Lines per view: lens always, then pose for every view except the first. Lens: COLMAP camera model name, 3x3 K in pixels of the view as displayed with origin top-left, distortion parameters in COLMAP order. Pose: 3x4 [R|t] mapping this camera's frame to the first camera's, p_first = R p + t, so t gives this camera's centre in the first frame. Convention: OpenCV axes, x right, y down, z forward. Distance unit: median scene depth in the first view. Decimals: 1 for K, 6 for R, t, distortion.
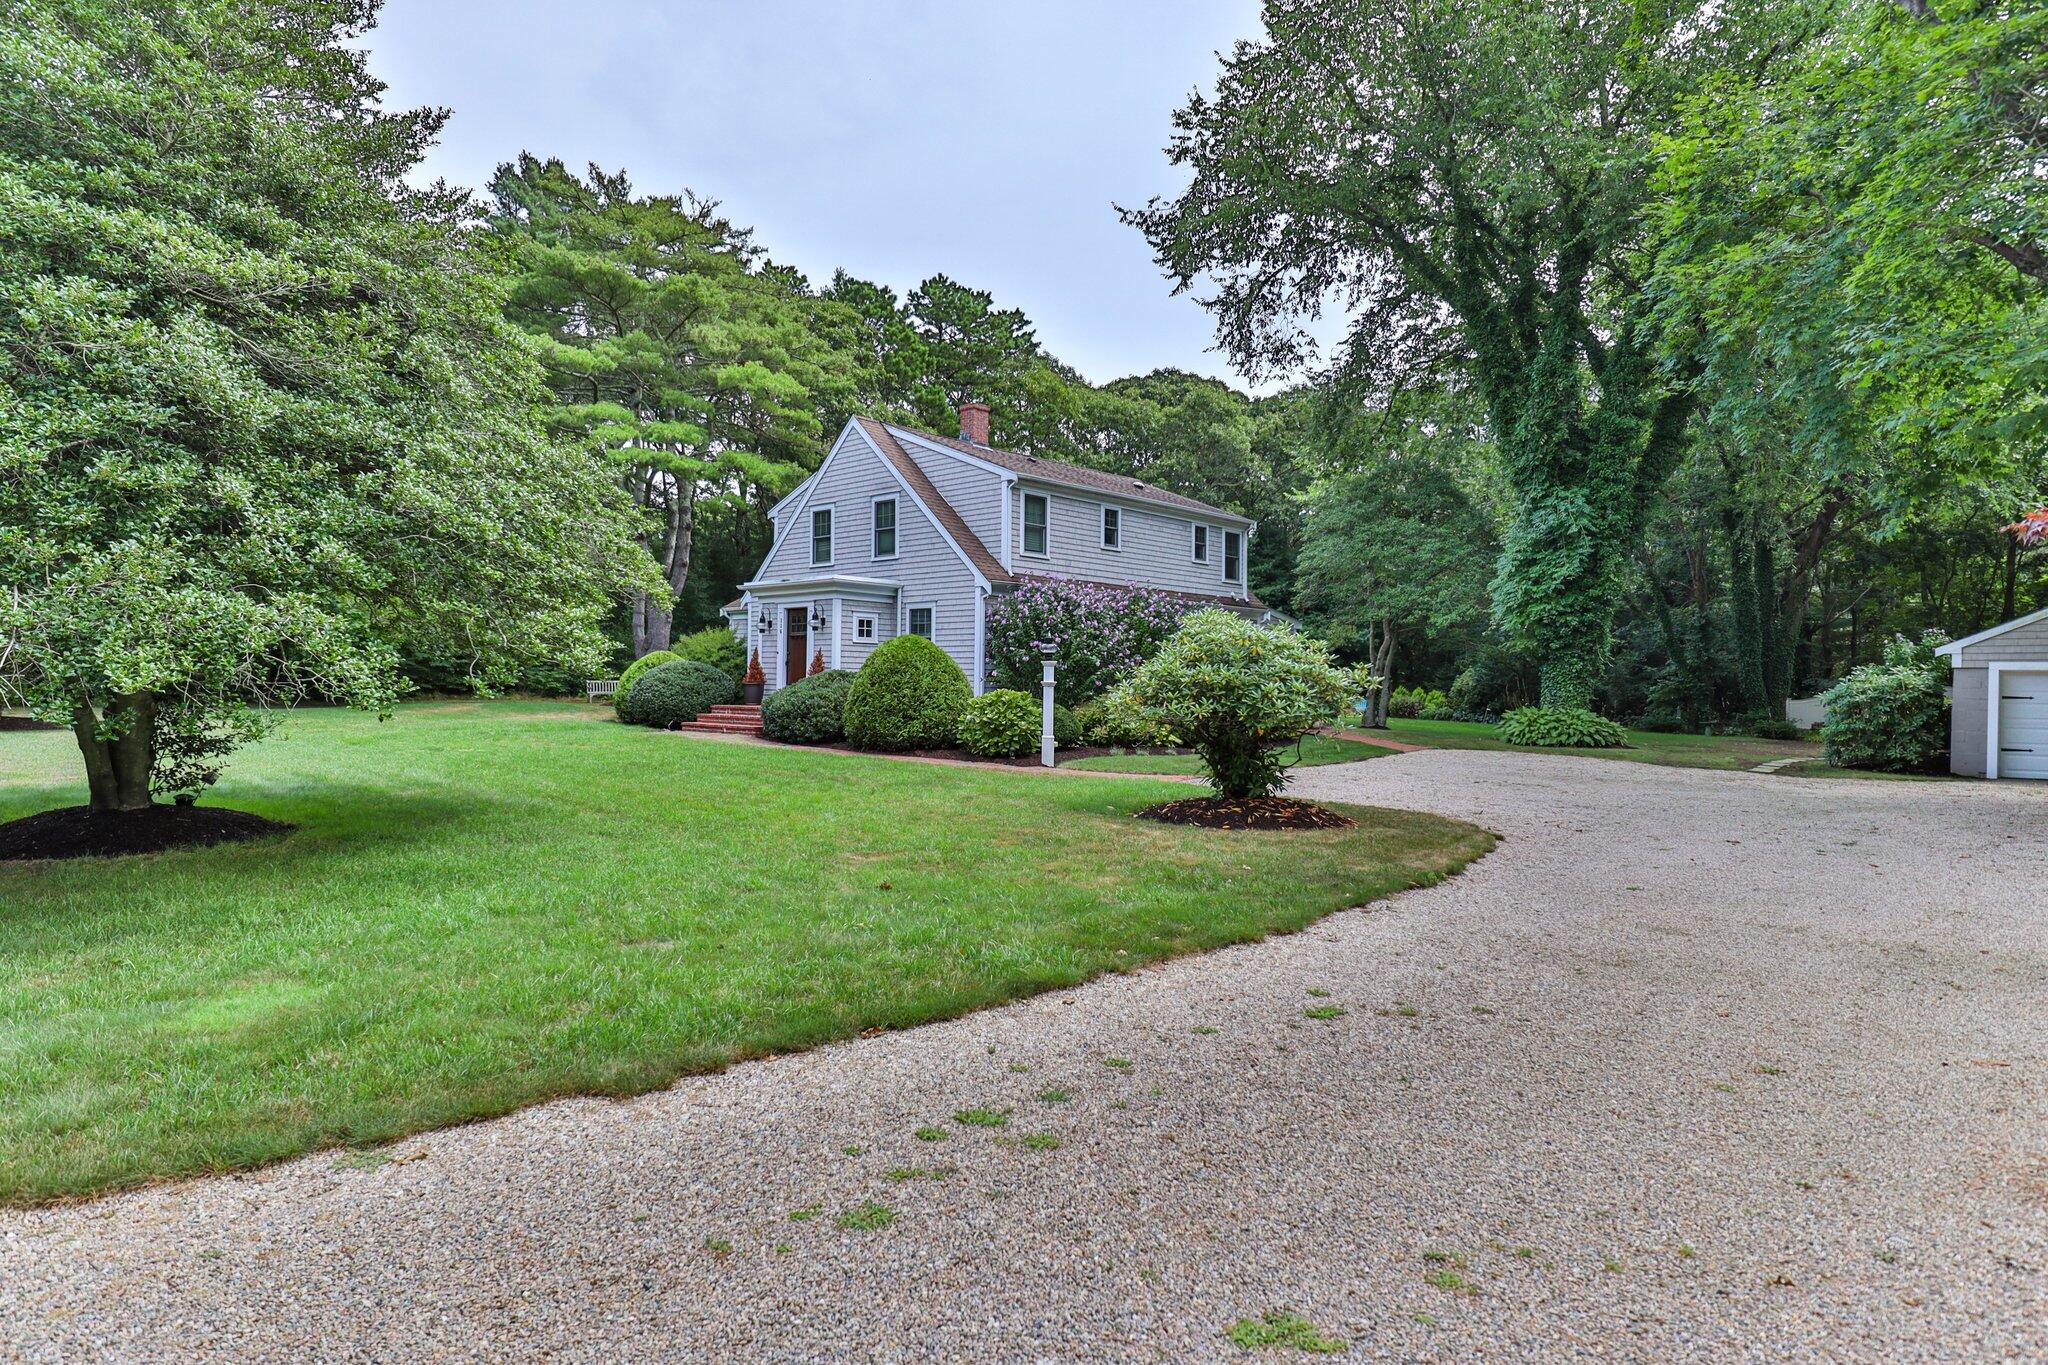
lens RADIAL K [[1160.6, 0, 994.2], [0, 1160.6, 672.7], [0, 0, 1]] dist [-0.040825, 0.015584]
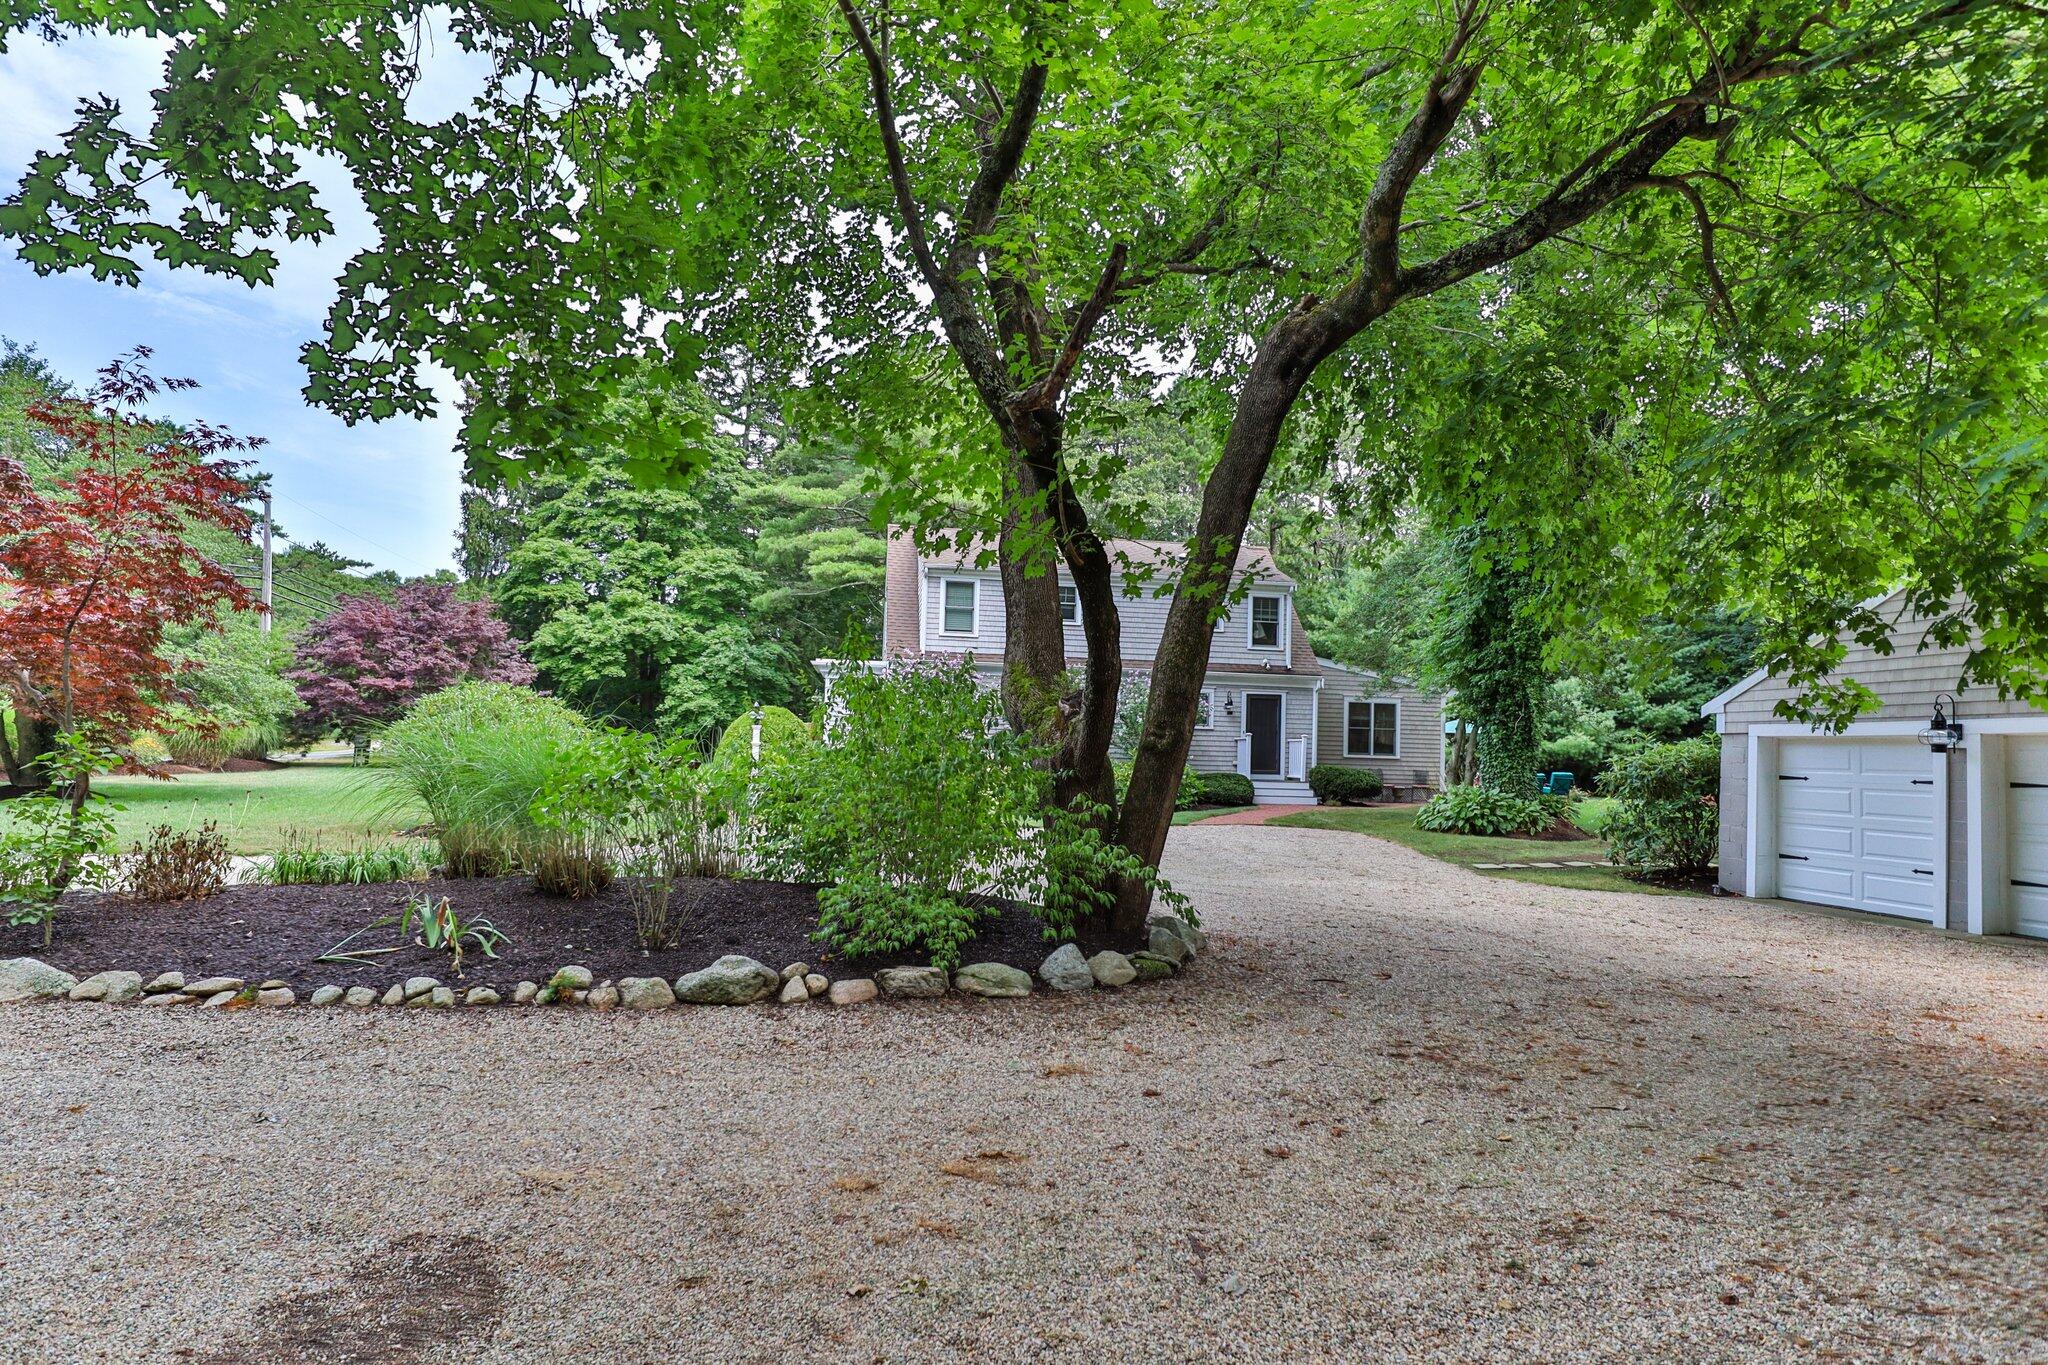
lens RADIAL K [[1160.6, 0, 1009.0], [0, 1160.6, 689.8], [0, 0, 1]] dist [-0.040825, 0.015584]
pose [[0.775630, -0.020850, -0.630843, 0.778466], [-0.012697, 0.998737, -0.048621, 0.007132], [0.631060, 0.045722, 0.774386, 0.156590]]
